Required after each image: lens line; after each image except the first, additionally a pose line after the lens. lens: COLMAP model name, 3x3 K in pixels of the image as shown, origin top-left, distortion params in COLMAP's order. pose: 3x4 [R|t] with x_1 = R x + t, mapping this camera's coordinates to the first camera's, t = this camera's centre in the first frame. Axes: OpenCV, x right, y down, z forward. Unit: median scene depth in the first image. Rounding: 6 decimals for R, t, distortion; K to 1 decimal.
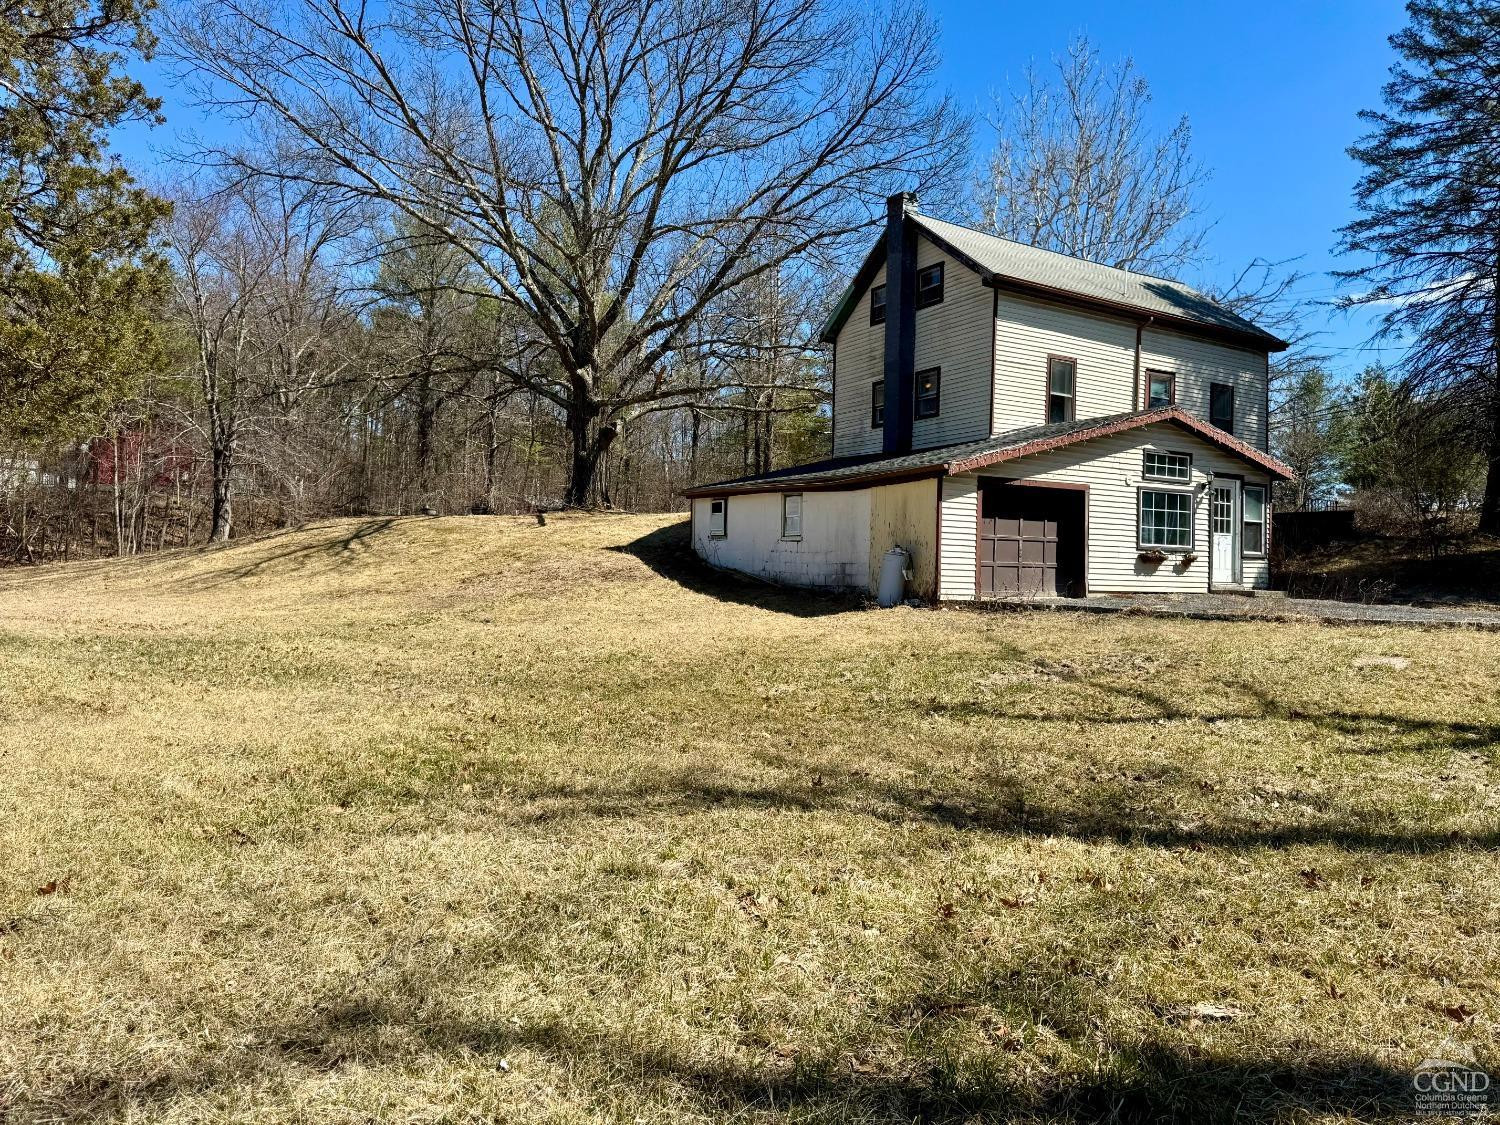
lens RADIAL K [[597.4, 0, 748.9], [0, 597.4, 560.4], [0, 0, 1]] dist [0.000038, 0.000583]
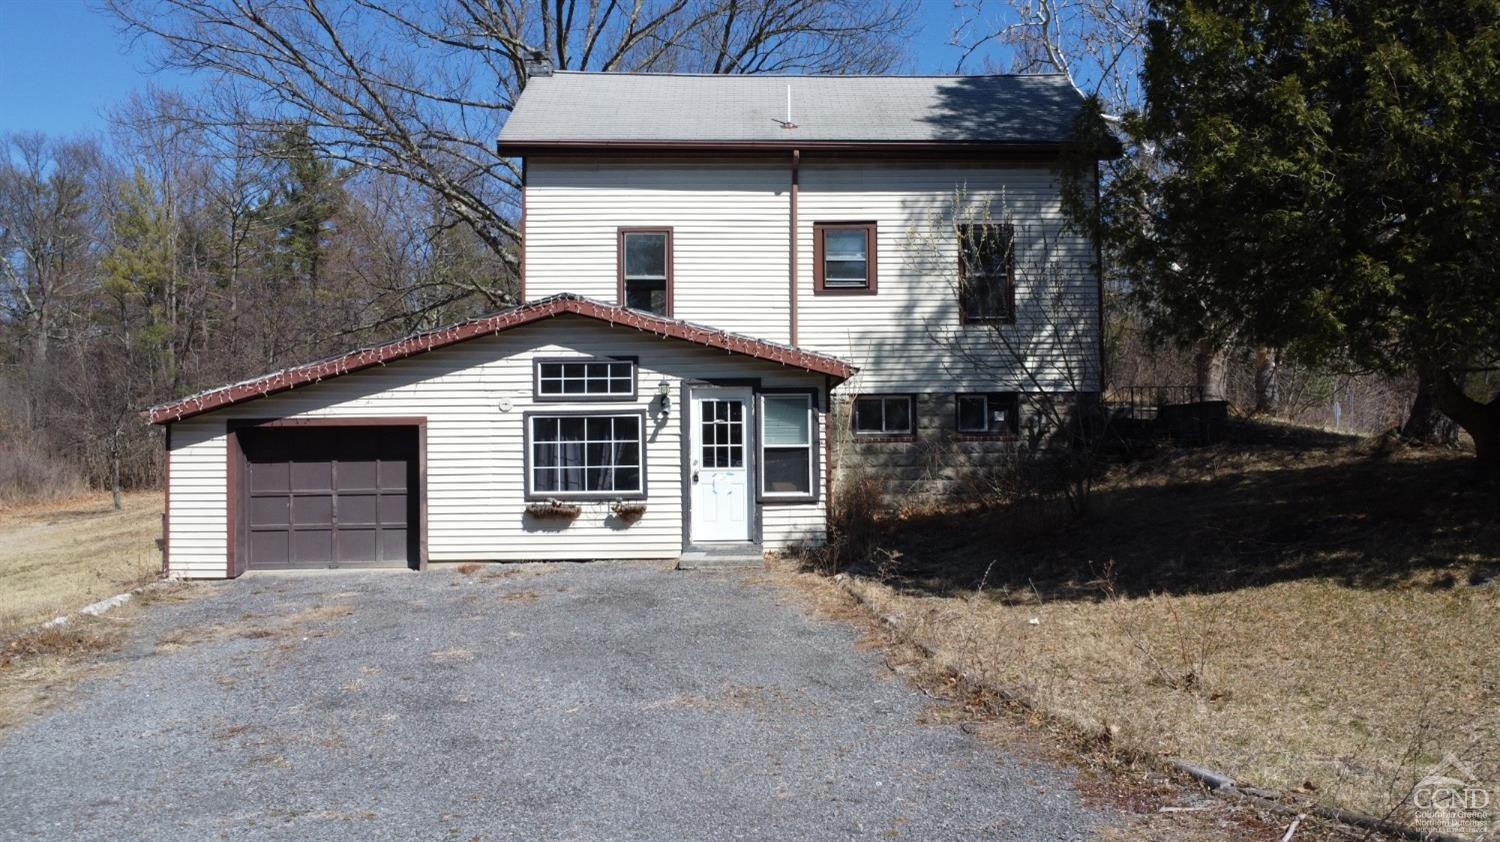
lens RADIAL K [[617.6, 0, 750.3], [0, 617.6, 424.9], [0, 0, 1]] dist [0.000737, 0.000029]
pose [[0.950508, -0.033951, -0.308839, 1.102772], [0.027512, 0.999304, -0.025182, -0.079456], [0.309479, 0.015439, 0.950781, 0.367063]]
